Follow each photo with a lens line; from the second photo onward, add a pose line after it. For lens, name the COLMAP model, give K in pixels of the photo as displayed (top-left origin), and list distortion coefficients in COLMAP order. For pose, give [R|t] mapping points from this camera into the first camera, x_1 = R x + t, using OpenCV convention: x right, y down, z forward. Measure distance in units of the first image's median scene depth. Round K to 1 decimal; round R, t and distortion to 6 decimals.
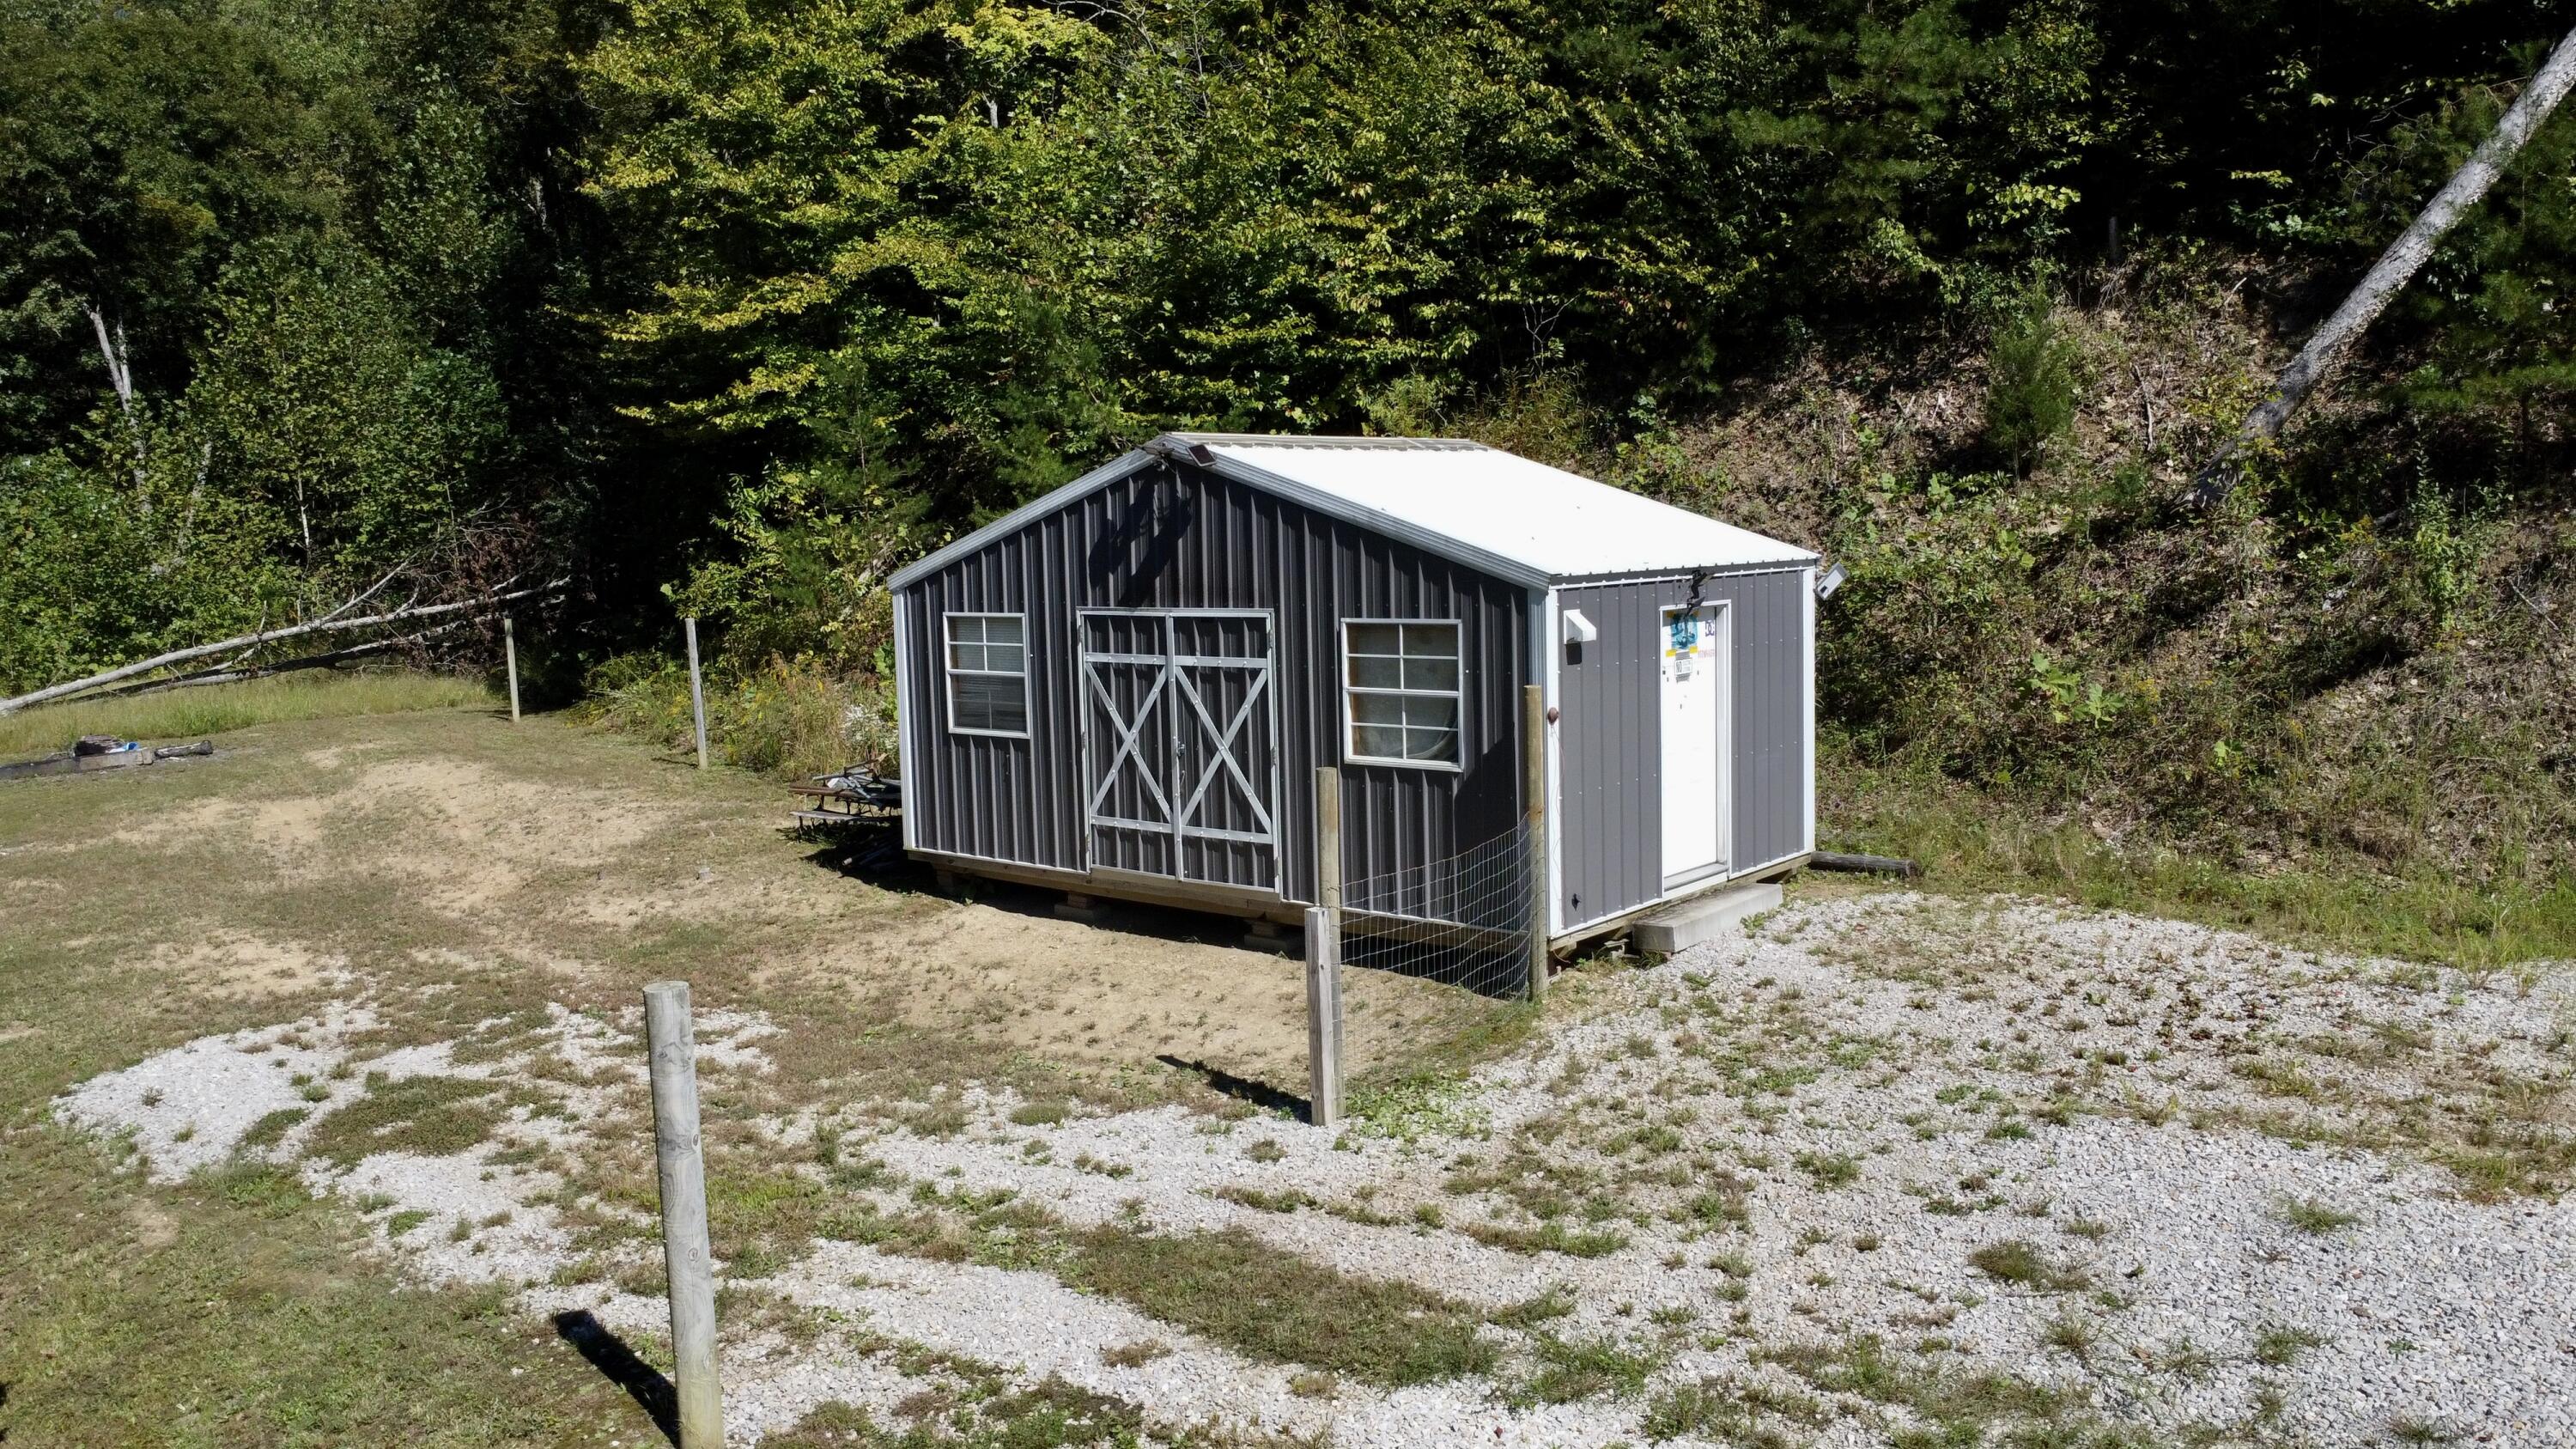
lens RADIAL K [[1923.9, 0, 1289.8], [0, 1923.9, 724.8], [0, 0, 1]] dist [-0.008289, -0.000793]
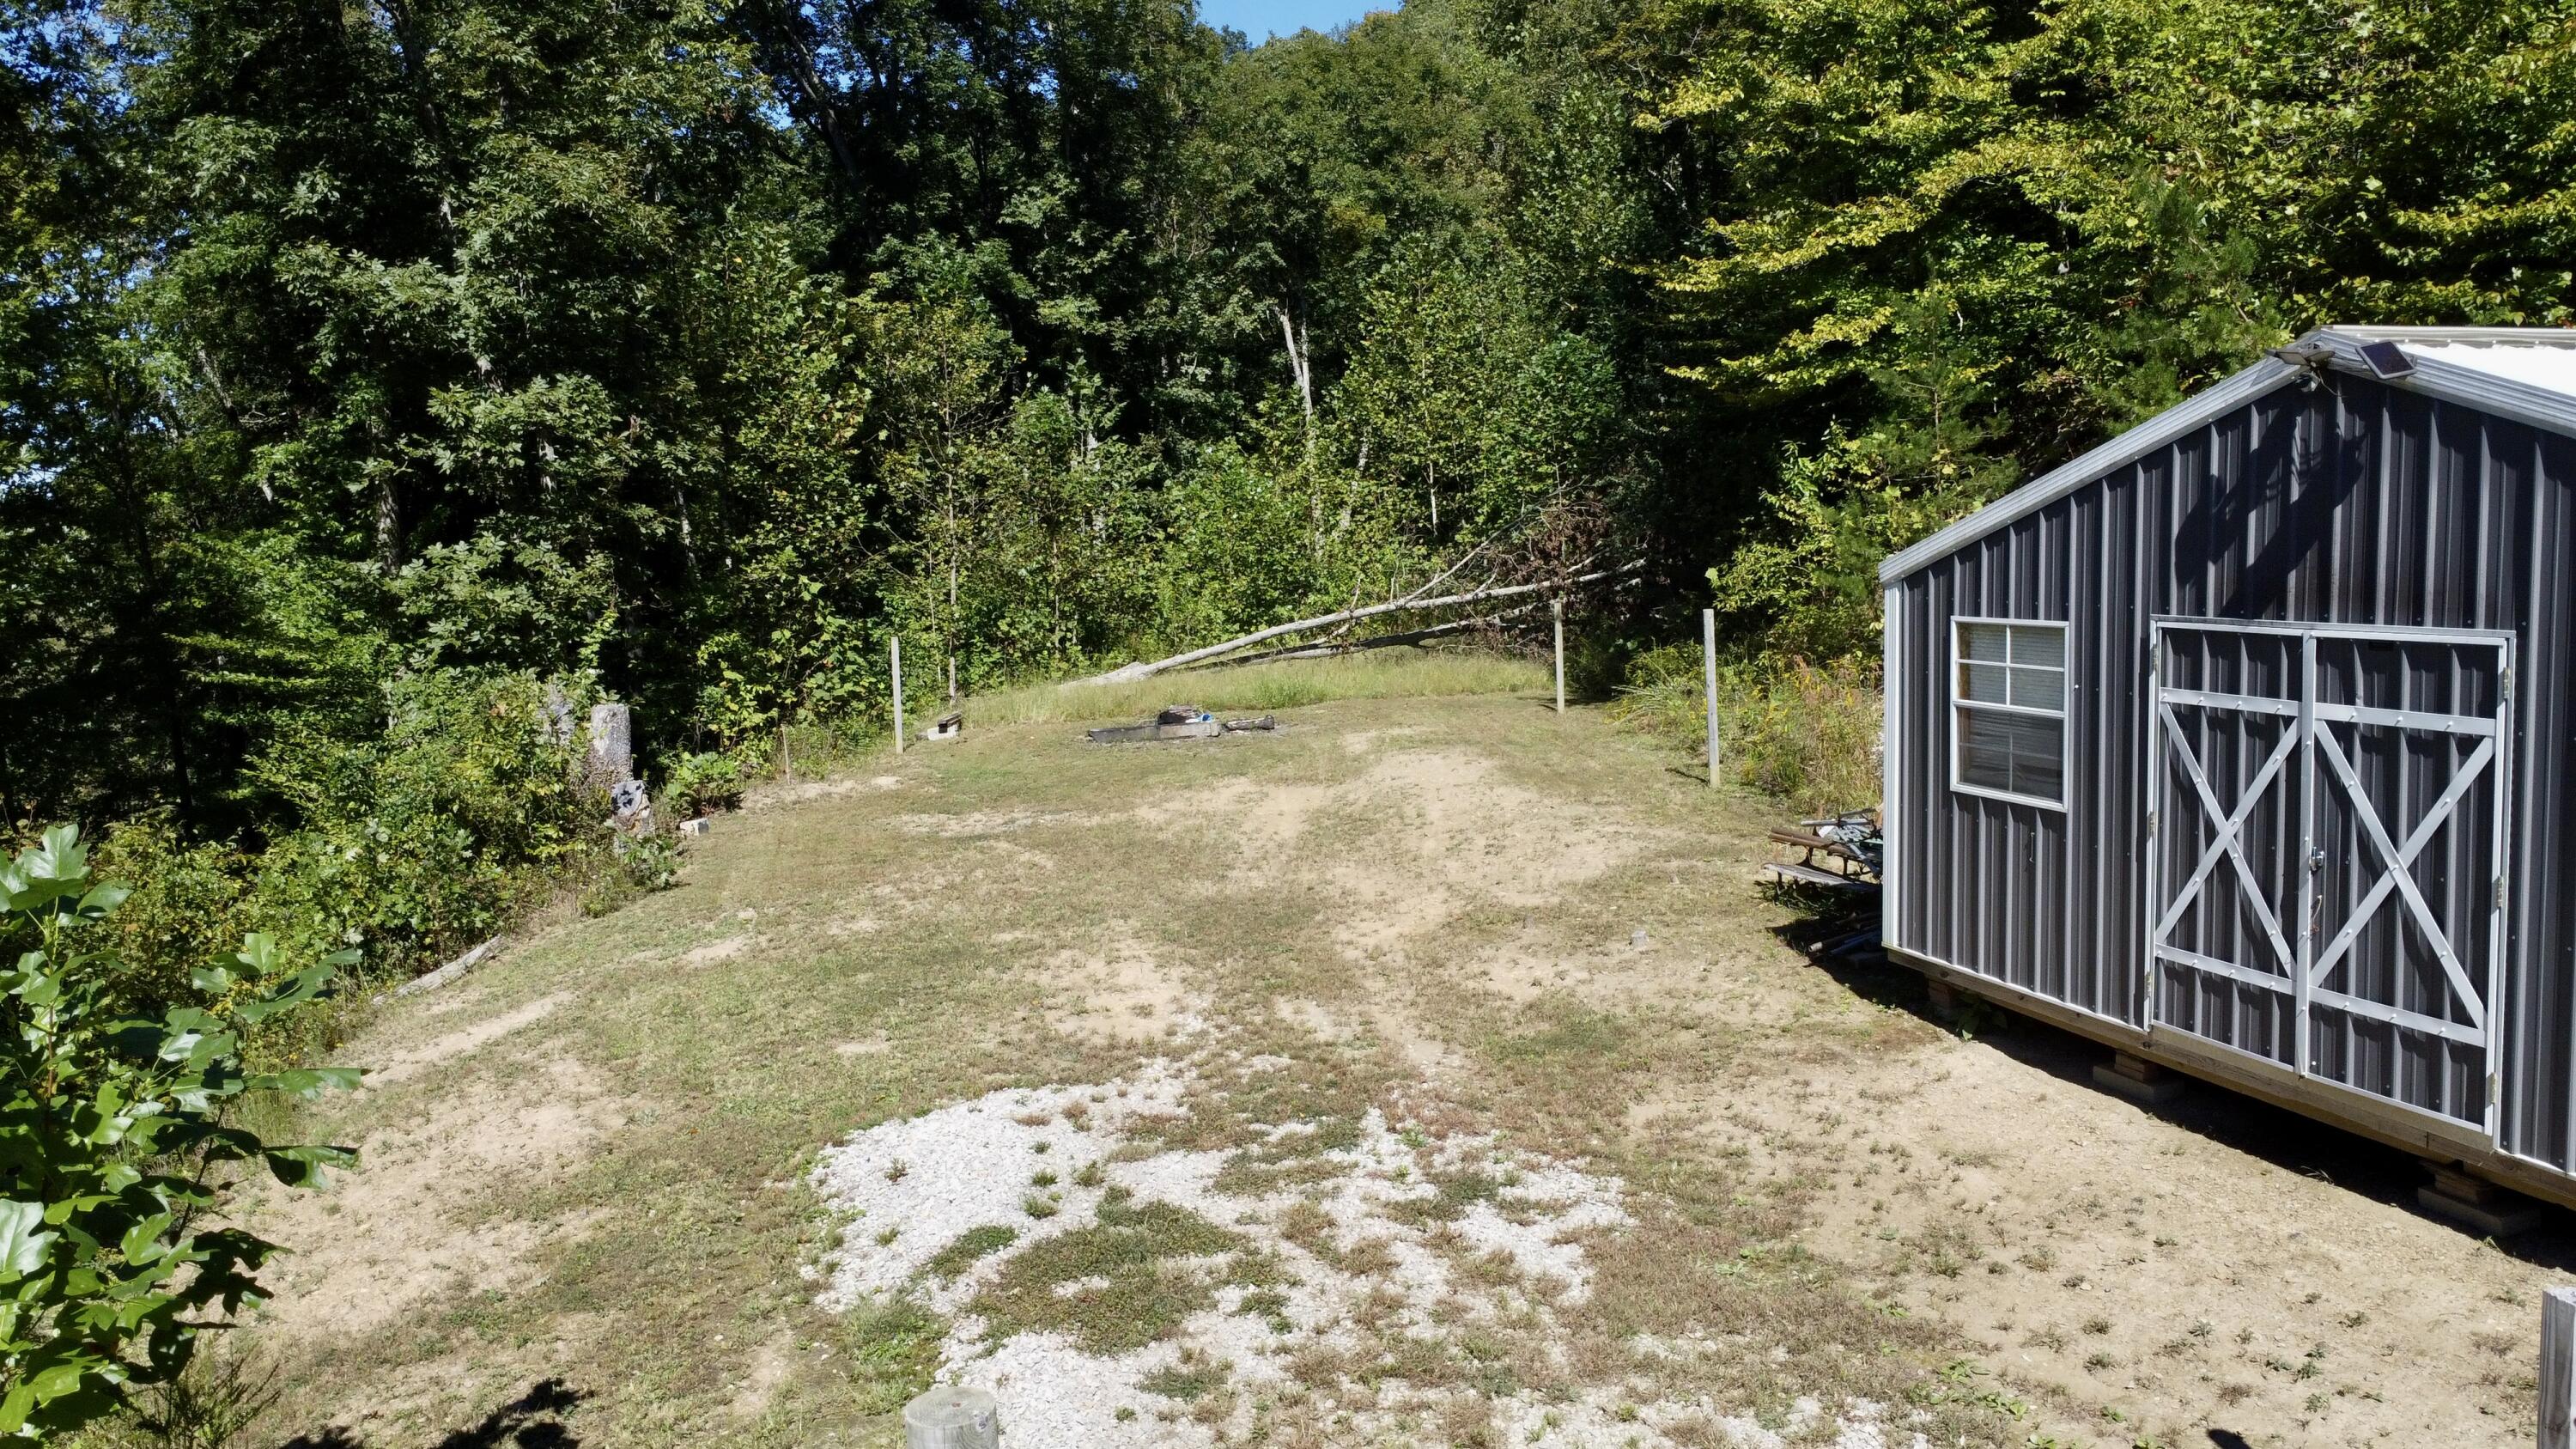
lens RADIAL K [[1923.9, 0, 1287.3], [0, 1923.9, 729.6], [0, 0, 1]] dist [-0.008289, -0.000793]
pose [[0.835749, 0.059907, -0.545834, -0.000775], [-0.054116, 0.998178, 0.026695, -0.015897], [0.546439, 0.007228, 0.837468, 0.200449]]
